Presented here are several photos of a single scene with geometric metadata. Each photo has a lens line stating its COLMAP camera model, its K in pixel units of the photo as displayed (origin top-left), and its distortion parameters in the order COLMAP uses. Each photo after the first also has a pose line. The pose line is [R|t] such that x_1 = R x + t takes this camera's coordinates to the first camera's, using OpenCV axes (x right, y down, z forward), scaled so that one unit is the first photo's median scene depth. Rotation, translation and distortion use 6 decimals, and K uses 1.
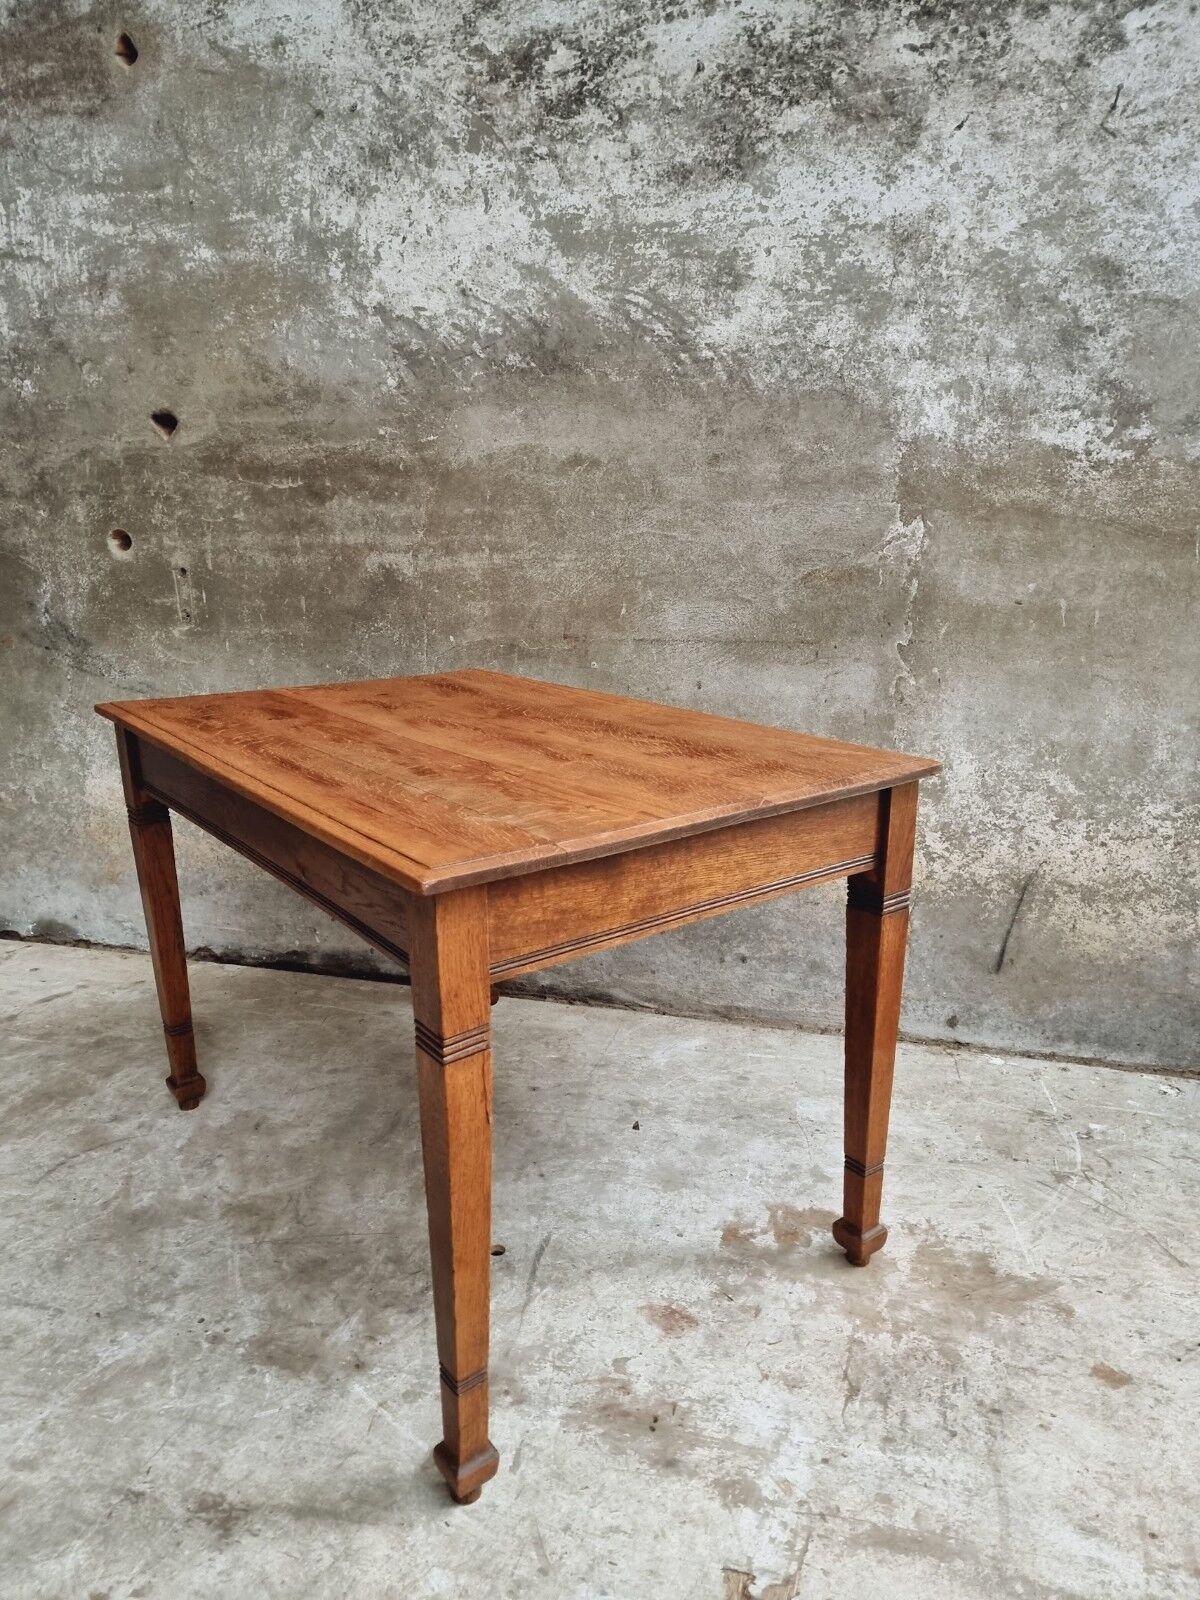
lens RADIAL K [[1115.0, 0, 587.9], [0, 1115.0, 809.5], [0, 0, 1]] dist [0.080130, -0.071613]
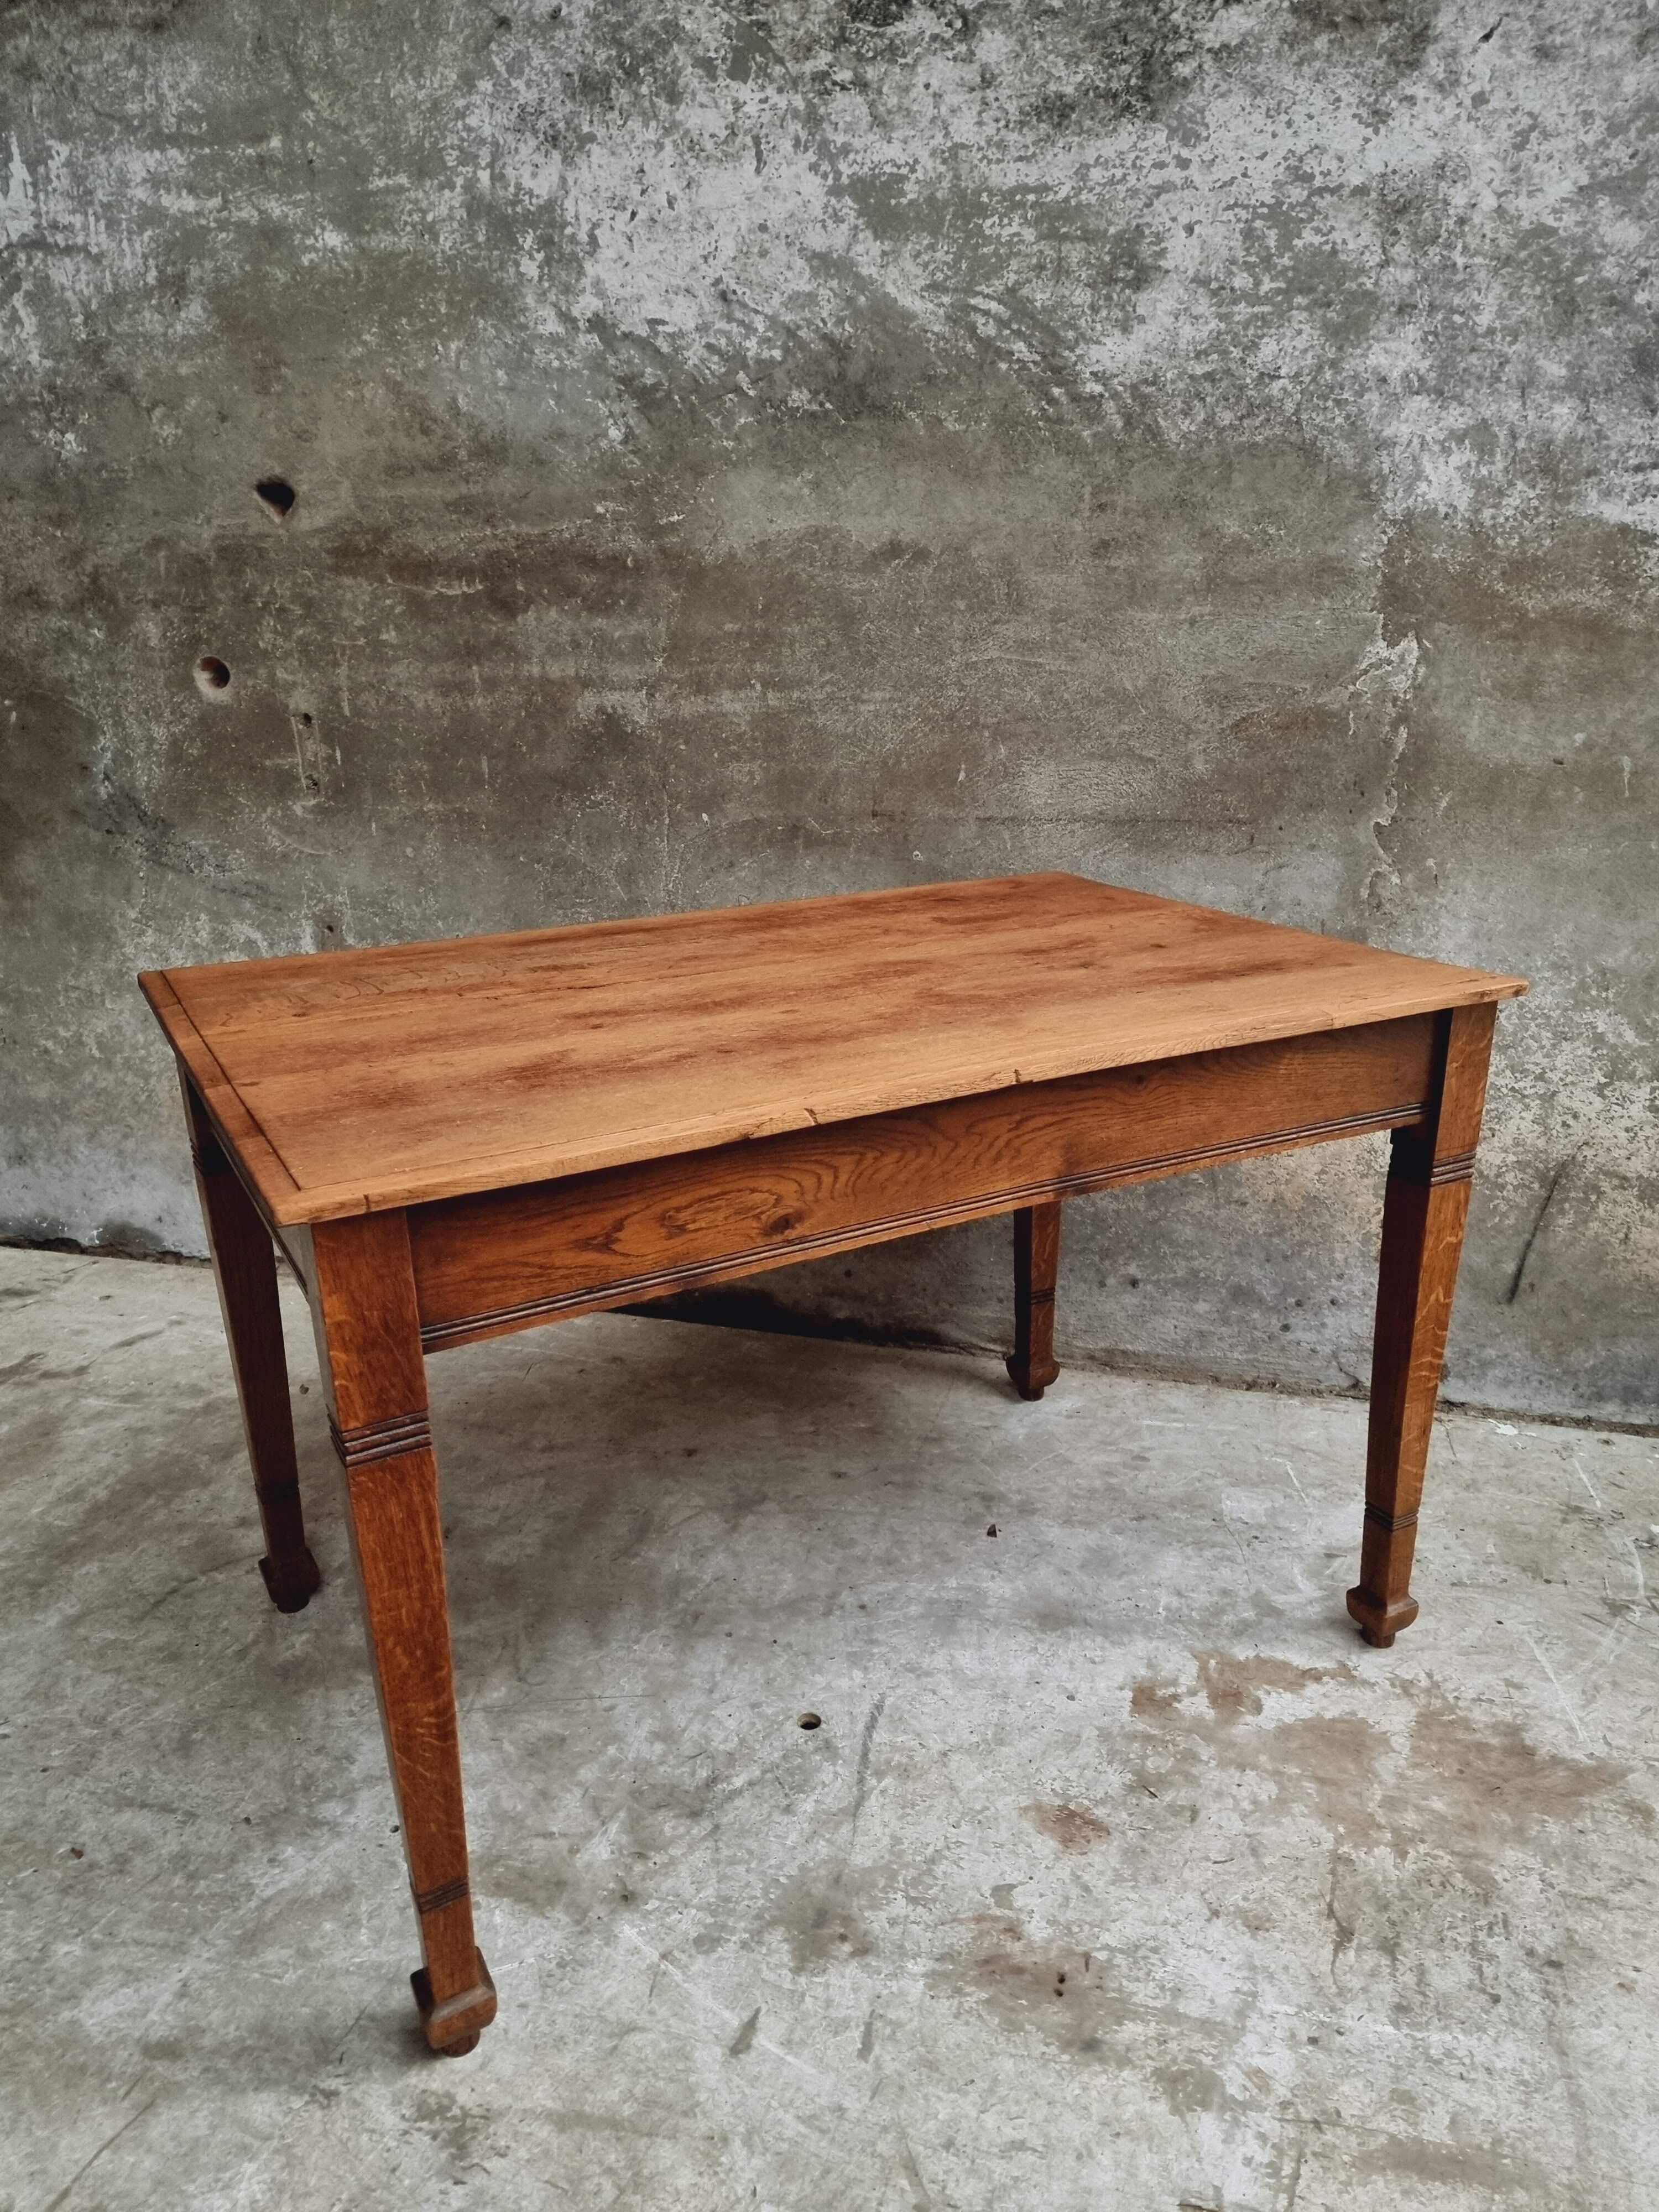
lens RADIAL K [[1587.2, 0, 828.0], [0, 1587.2, 1108.1], [0, 0, 1]] dist [0.080607, -0.073866]
pose [[0.999951, -0.007565, -0.006414, -0.047673], [0.007899, 0.998521, 0.053781, -0.031279], [0.005997, -0.053829, 0.998532, 0.026903]]
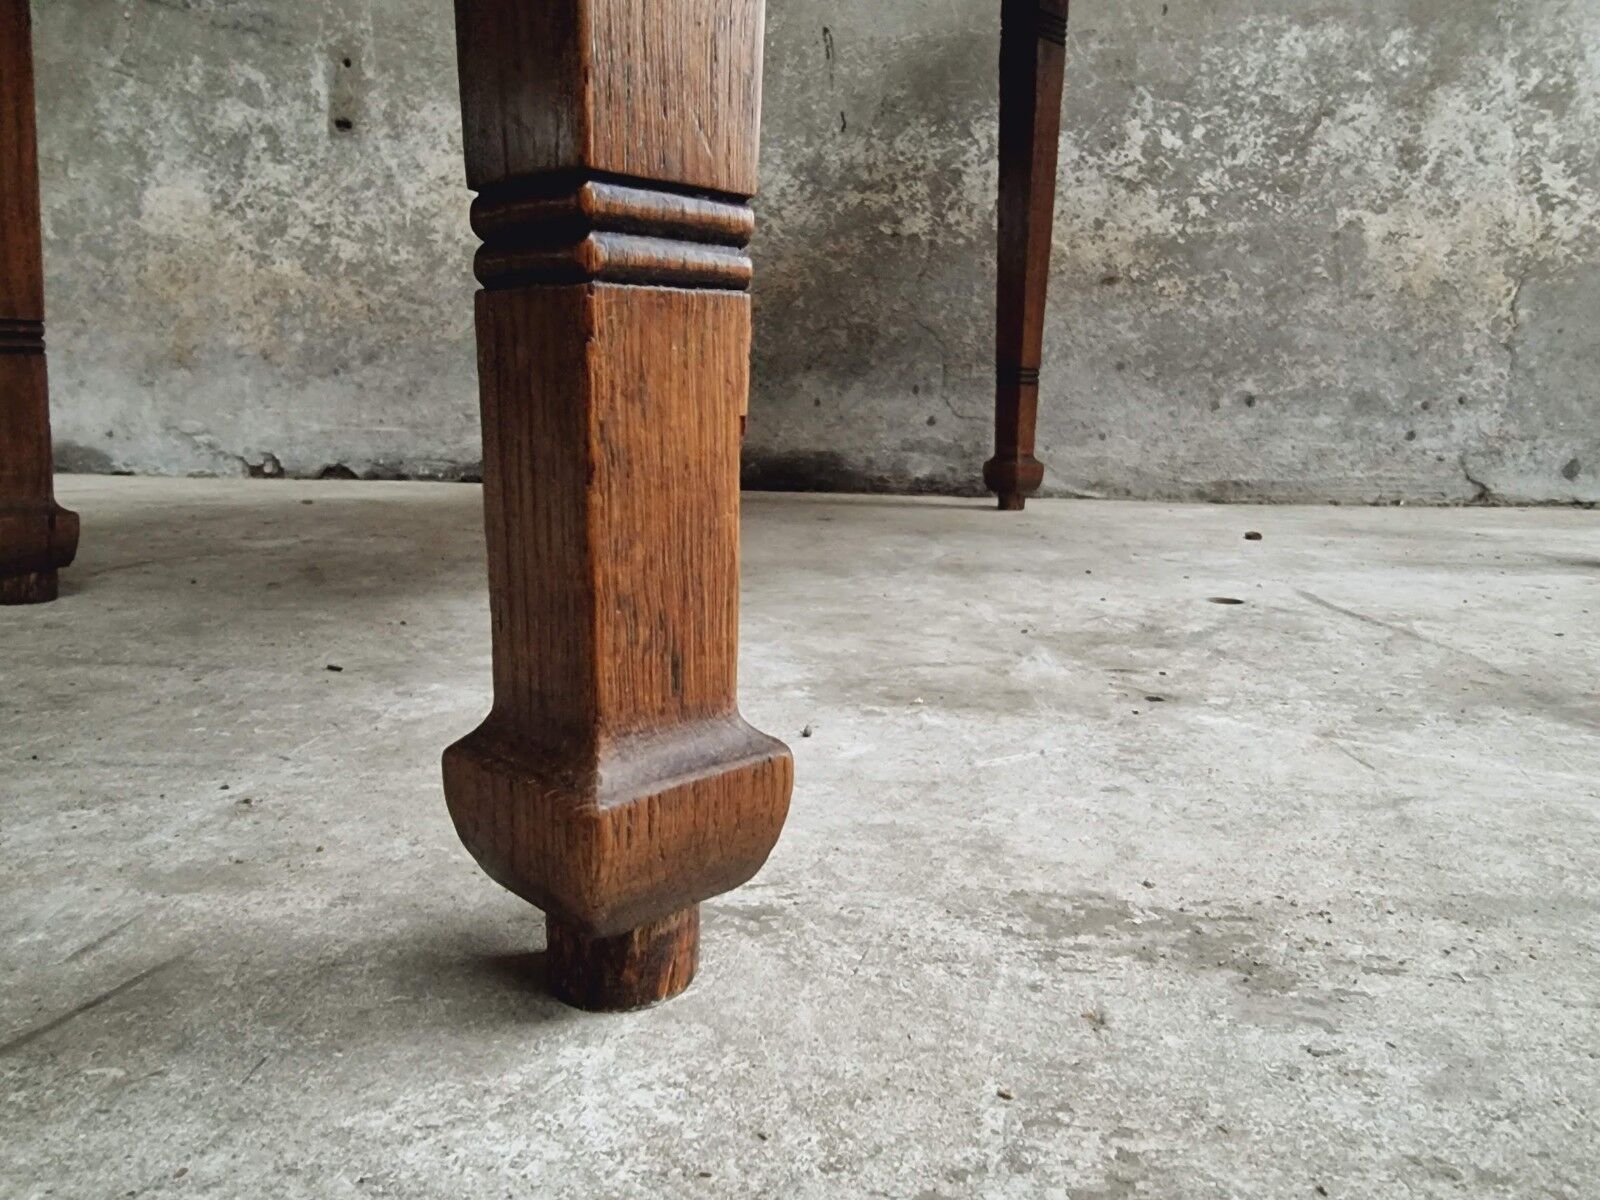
lens RADIAL K [[1147.1, 0, 811.2], [0, 1147.1, 566.4], [0, 0, 1]] dist [0.000079, -0.002762]
pose [[0.984568, -0.004816, 0.174934, -0.256013], [0.026829, 0.991958, -0.123693, 0.343115], [-0.172931, 0.126478, 0.976780, 0.458777]]
